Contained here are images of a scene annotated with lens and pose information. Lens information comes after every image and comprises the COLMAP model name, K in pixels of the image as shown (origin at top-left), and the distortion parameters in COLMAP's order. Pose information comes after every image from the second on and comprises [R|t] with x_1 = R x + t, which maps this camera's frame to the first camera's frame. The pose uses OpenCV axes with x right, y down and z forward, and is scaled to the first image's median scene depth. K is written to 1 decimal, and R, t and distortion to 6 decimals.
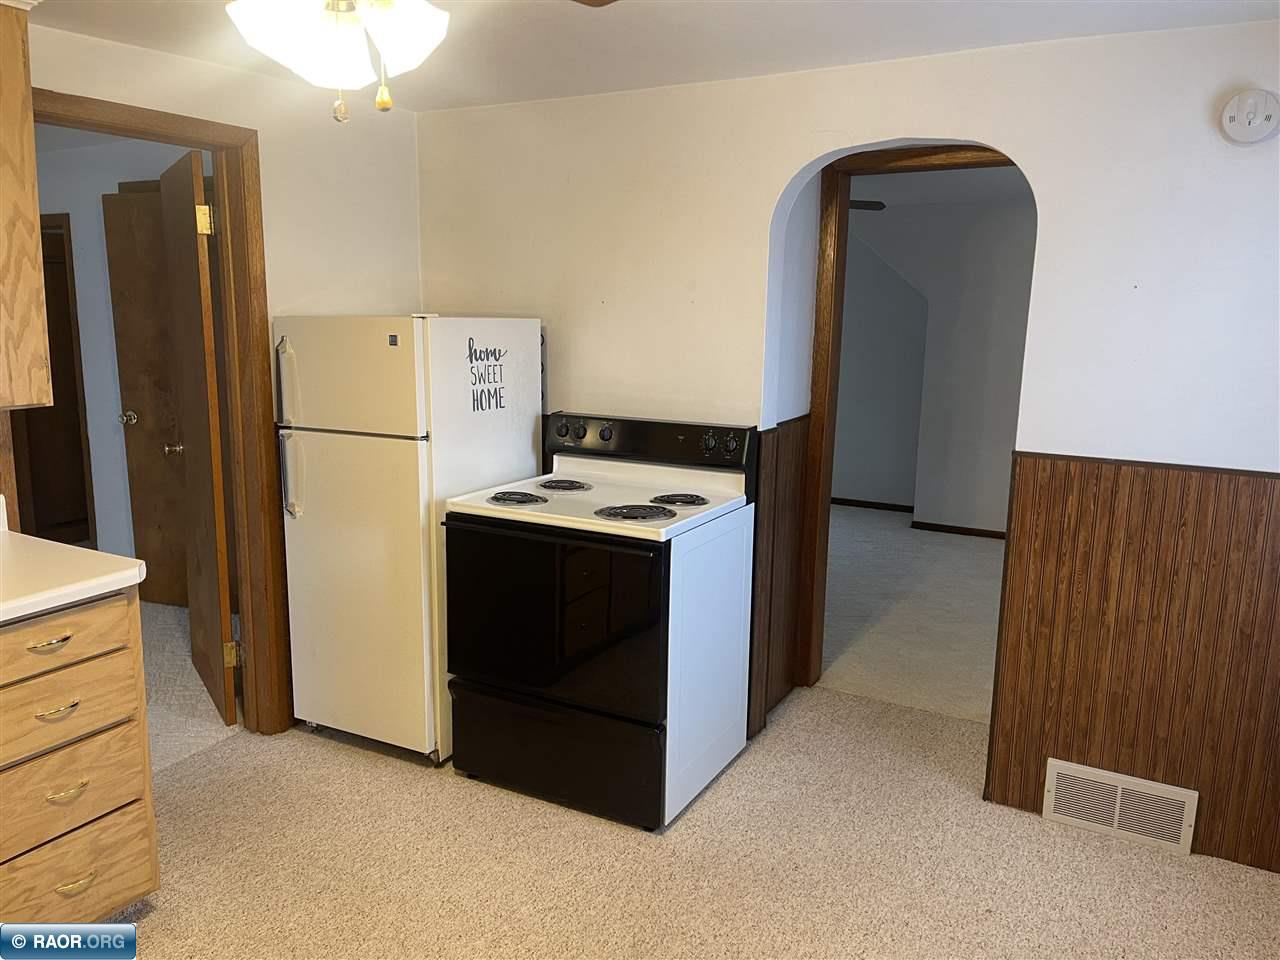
lens RADIAL K [[956.9, 0, 642.9], [0, 956.9, 480.4], [0, 0, 1]] dist [0.078717, -0.108293]
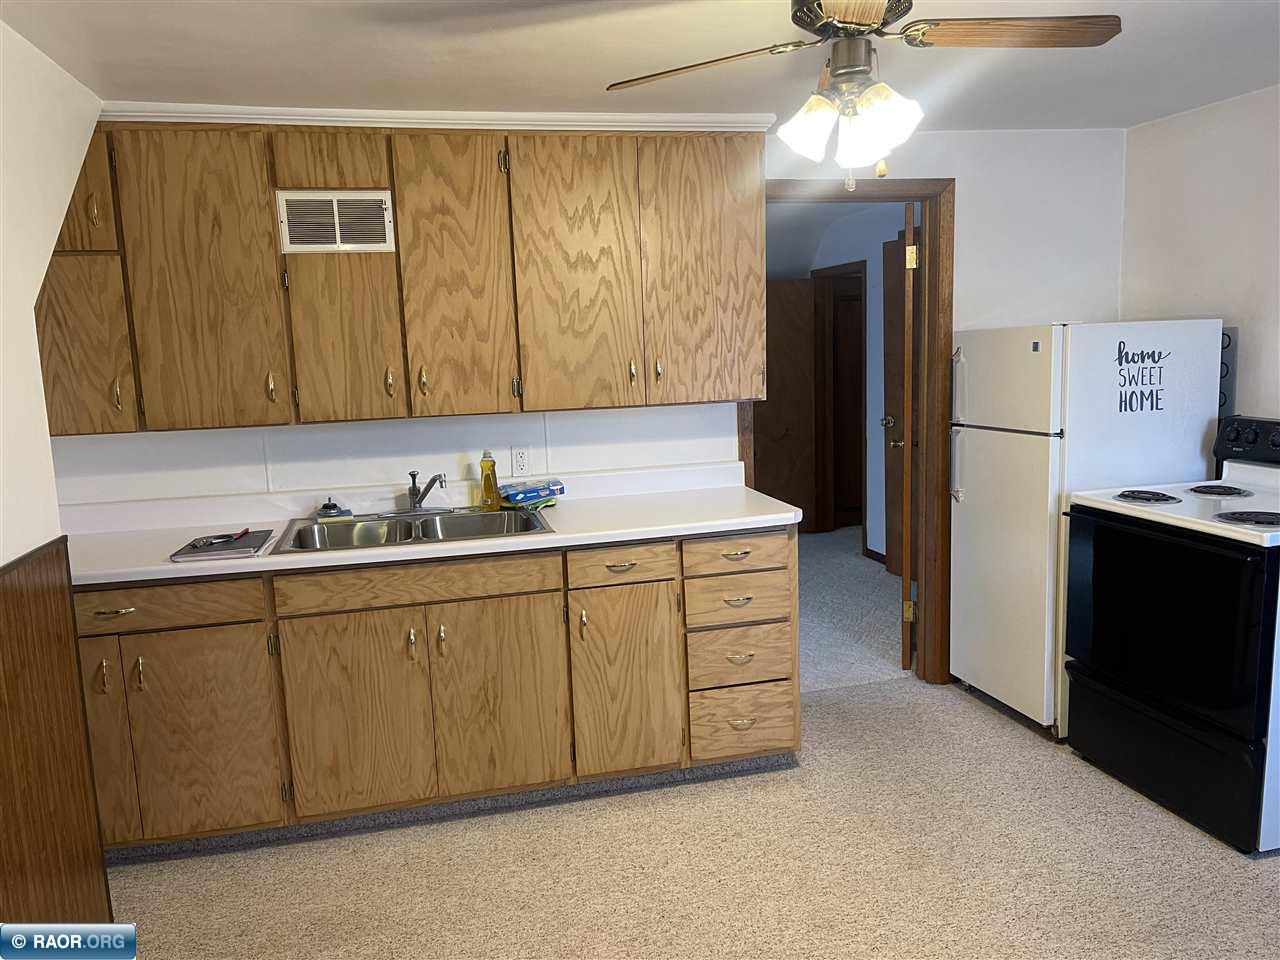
lens RADIAL K [[956.9, 0, 642.9], [0, 956.9, 480.4], [0, 0, 1]] dist [0.078717, -0.108293]
pose [[0.677344, 0.063923, -0.732884, 0.250369], [-0.080456, 0.996679, 0.012572, 0.030354], [0.731253, 0.050449, 0.680238, -0.085551]]
